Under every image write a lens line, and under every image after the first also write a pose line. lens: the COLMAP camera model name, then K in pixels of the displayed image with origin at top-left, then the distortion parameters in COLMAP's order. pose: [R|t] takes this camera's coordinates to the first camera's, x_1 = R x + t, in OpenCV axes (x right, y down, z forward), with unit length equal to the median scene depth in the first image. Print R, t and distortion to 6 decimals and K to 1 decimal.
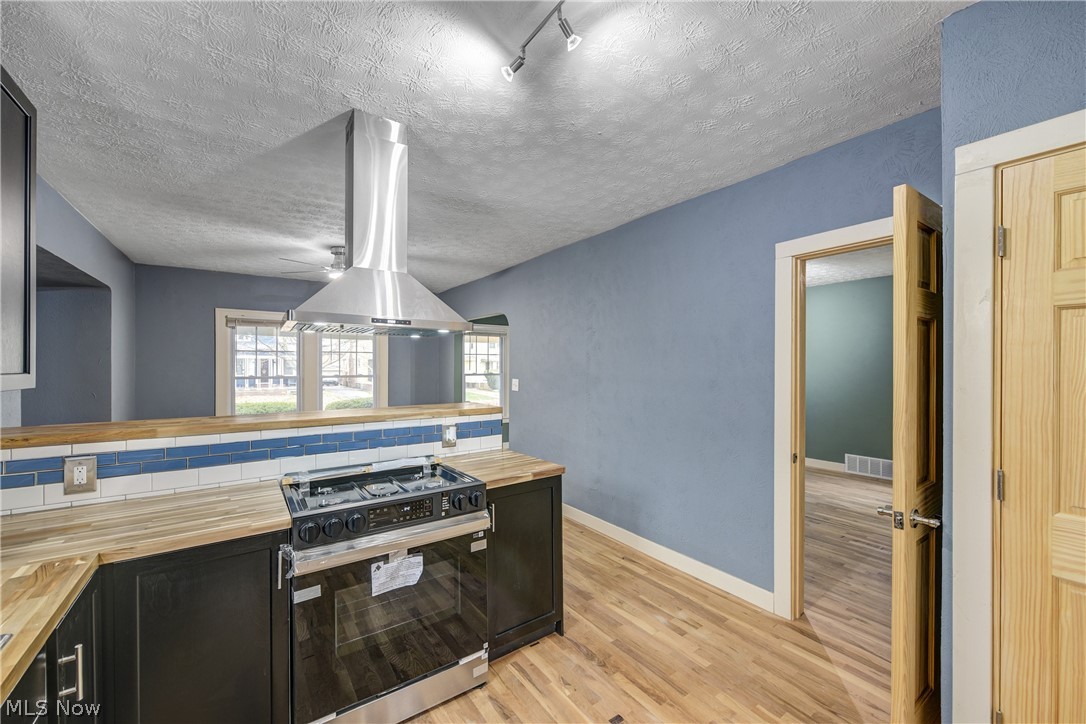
lens RADIAL K [[430.6, 0, 543.9], [0, 430.6, 365.5], [0, 0, 1]] dist [-0.000610, -0.000877]
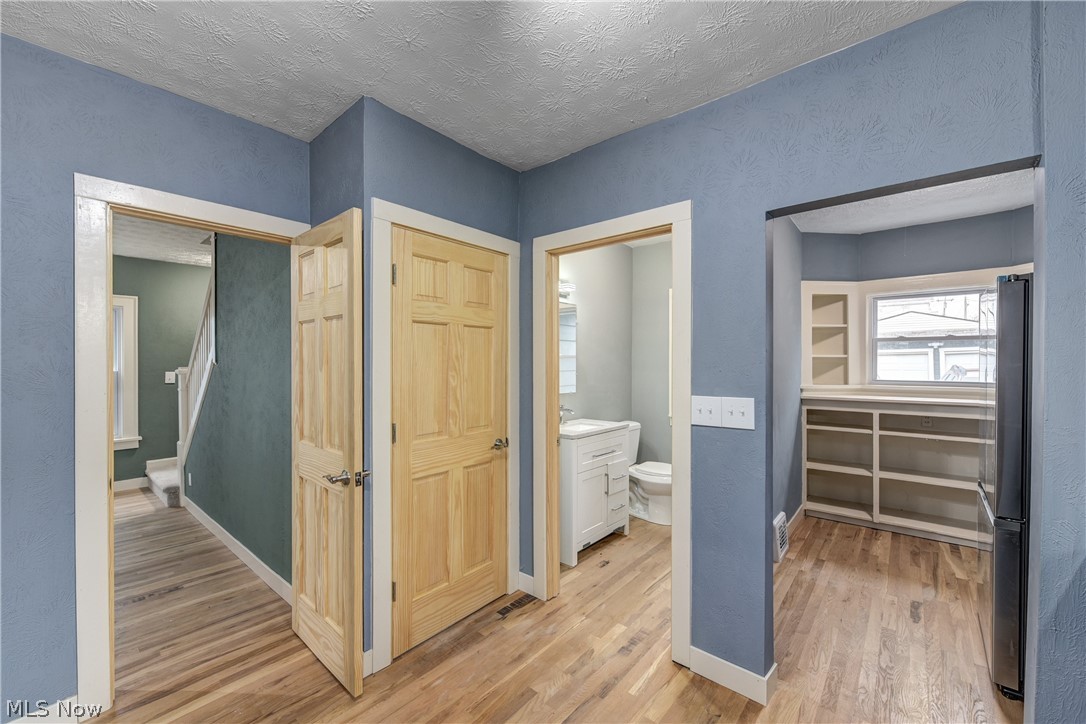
lens RADIAL K [[430.6, 0, 545.9], [0, 430.6, 362.2], [0, 0, 1]] dist [-0.000610, -0.000877]
pose [[-0.249139, -0.003100, 0.968463, -0.343657], [0.005844, 0.999972, 0.004704, 0.014645], [-0.968450, 0.006831, -0.249114, 0.531798]]
